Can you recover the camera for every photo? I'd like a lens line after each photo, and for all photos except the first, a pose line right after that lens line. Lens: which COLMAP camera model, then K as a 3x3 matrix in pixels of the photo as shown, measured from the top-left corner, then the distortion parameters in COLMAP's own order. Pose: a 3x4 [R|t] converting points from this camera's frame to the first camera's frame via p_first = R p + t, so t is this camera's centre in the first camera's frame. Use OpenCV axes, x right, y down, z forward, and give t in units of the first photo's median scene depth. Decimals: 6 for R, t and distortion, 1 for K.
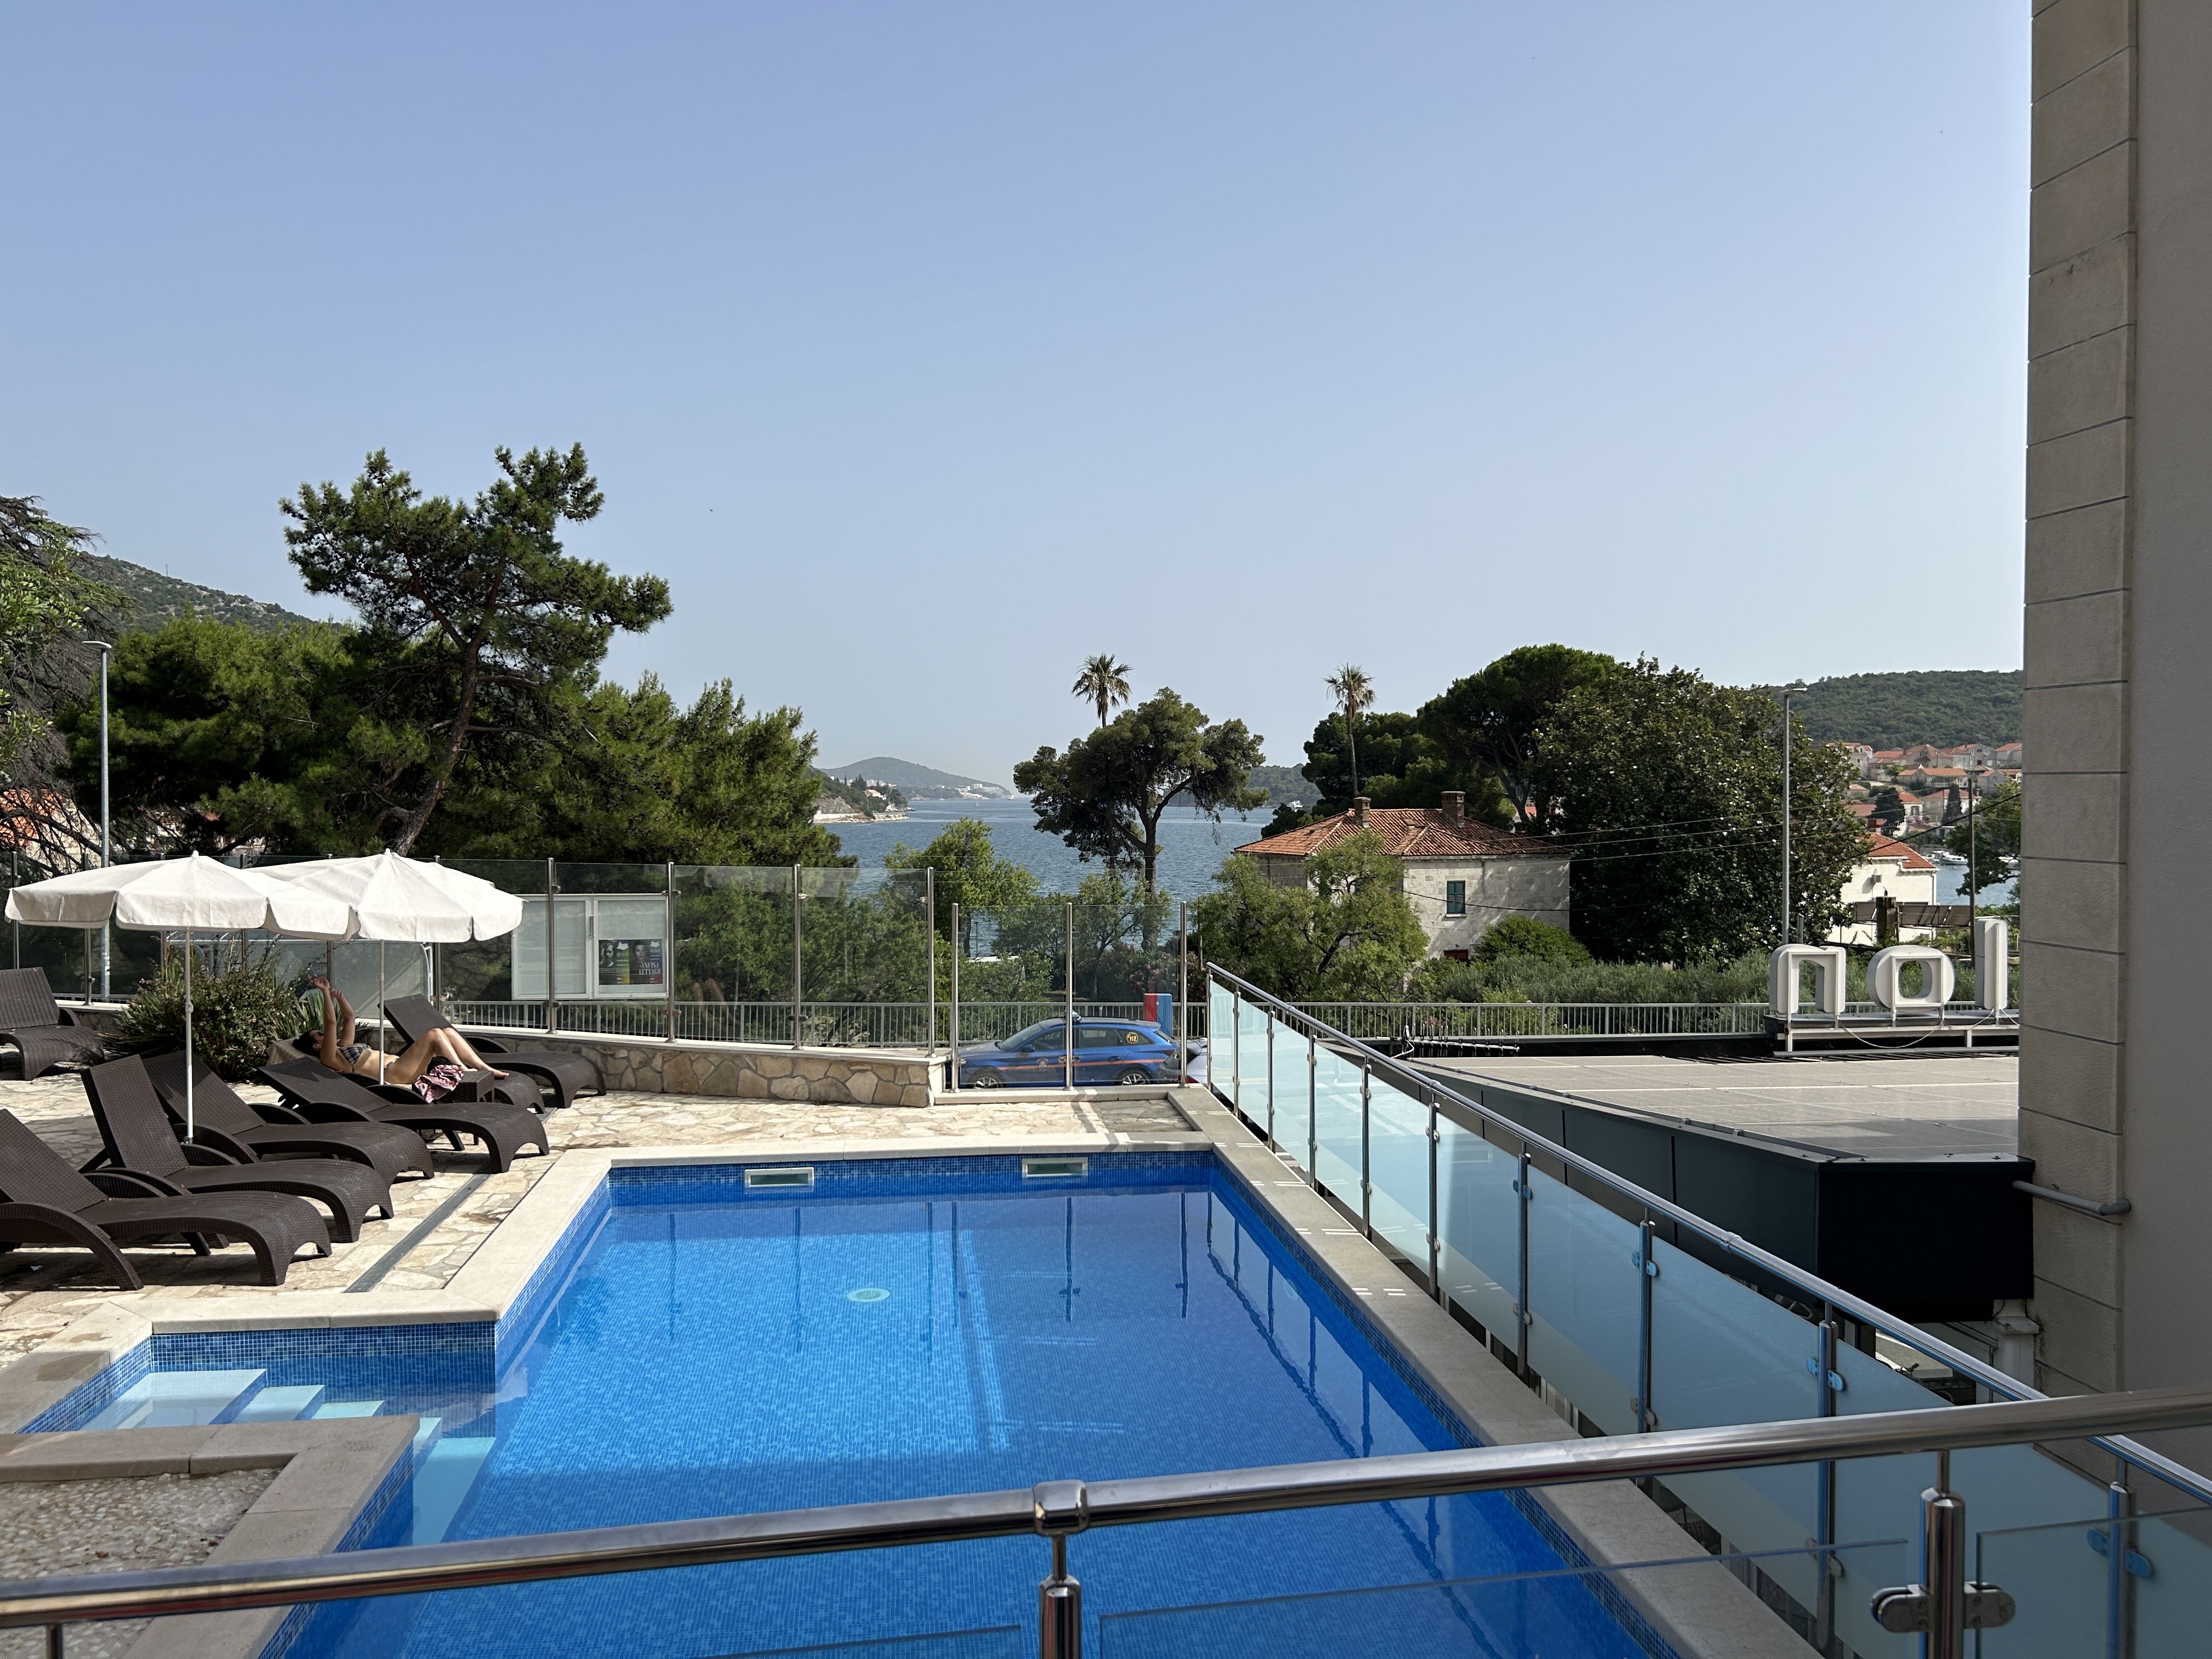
lens RADIAL K [[1633.4, 0, 1106.0], [0, 1633.4, 829.5], [0, 0, 1]] dist [0.050785, 0.000396]
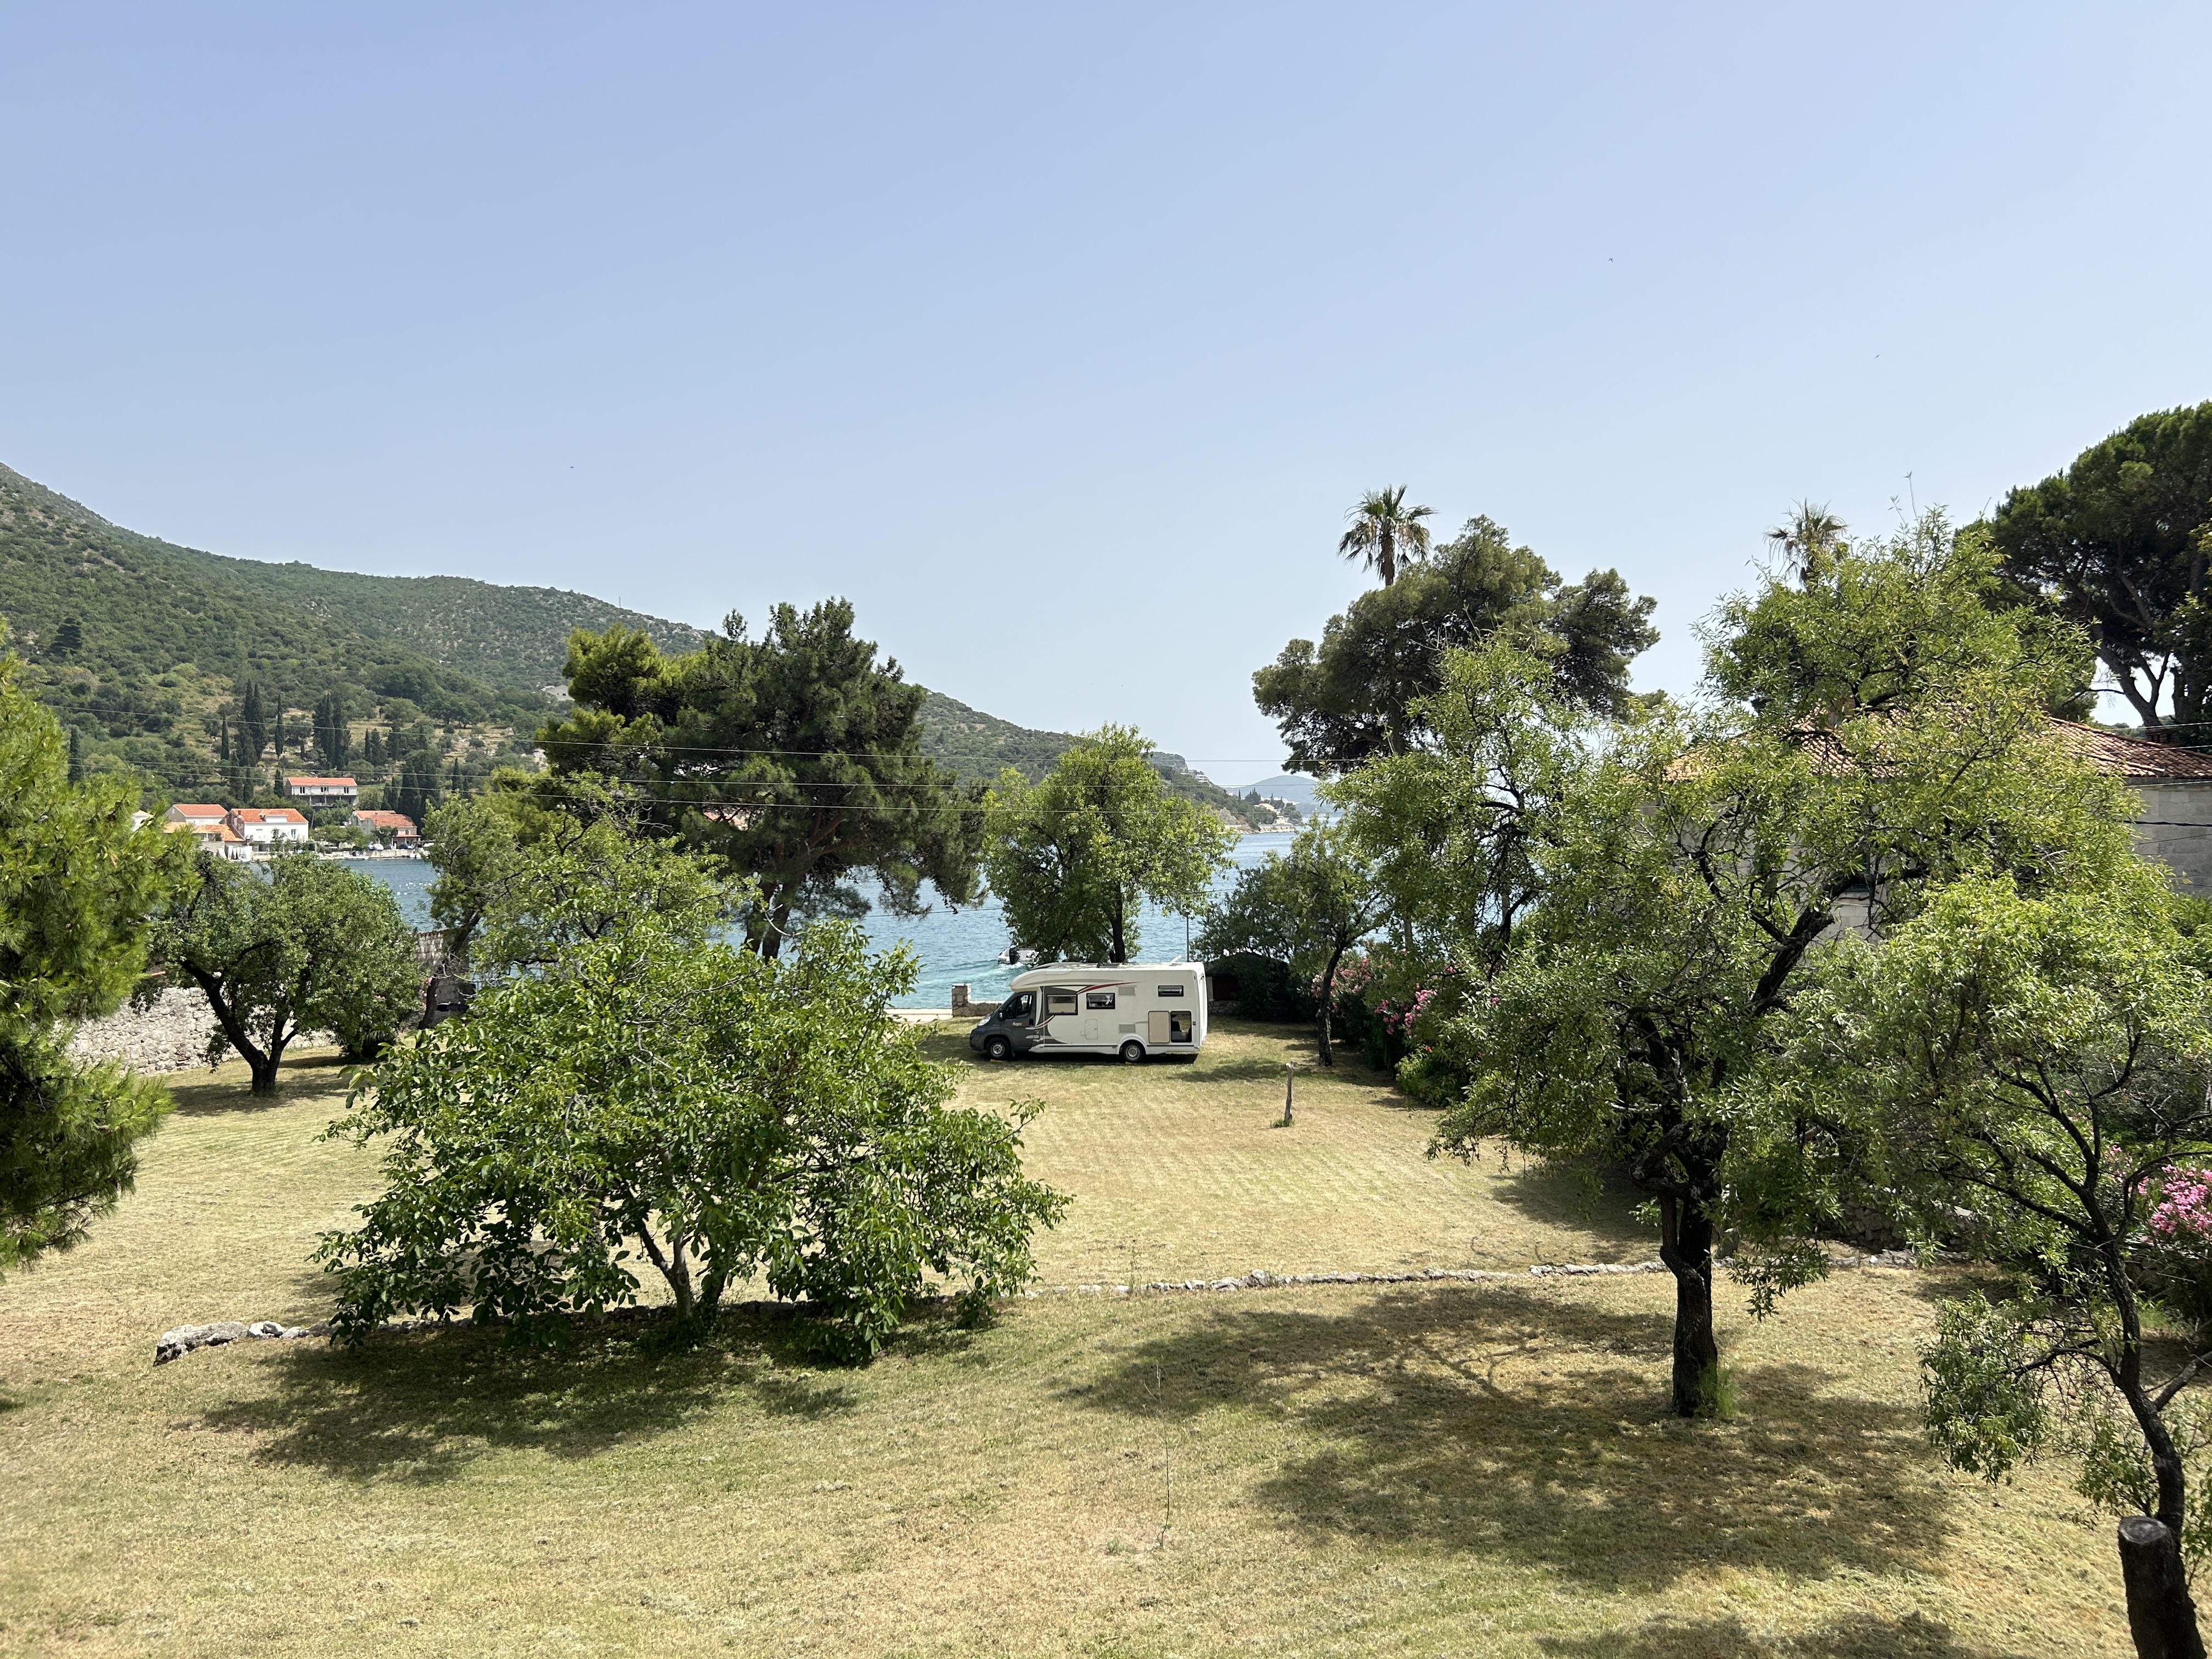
lens RADIAL K [[1555.2, 0, 1106.0], [0, 1555.2, 829.5], [0, 0, 1]] dist [-0.036932, -0.000424]
pose [[0.963559, 0.000159, -0.267496, 0.124591], [-0.004989, 0.999837, -0.017377, 0.080658], [0.267449, 0.018079, 0.963402, 0.943706]]
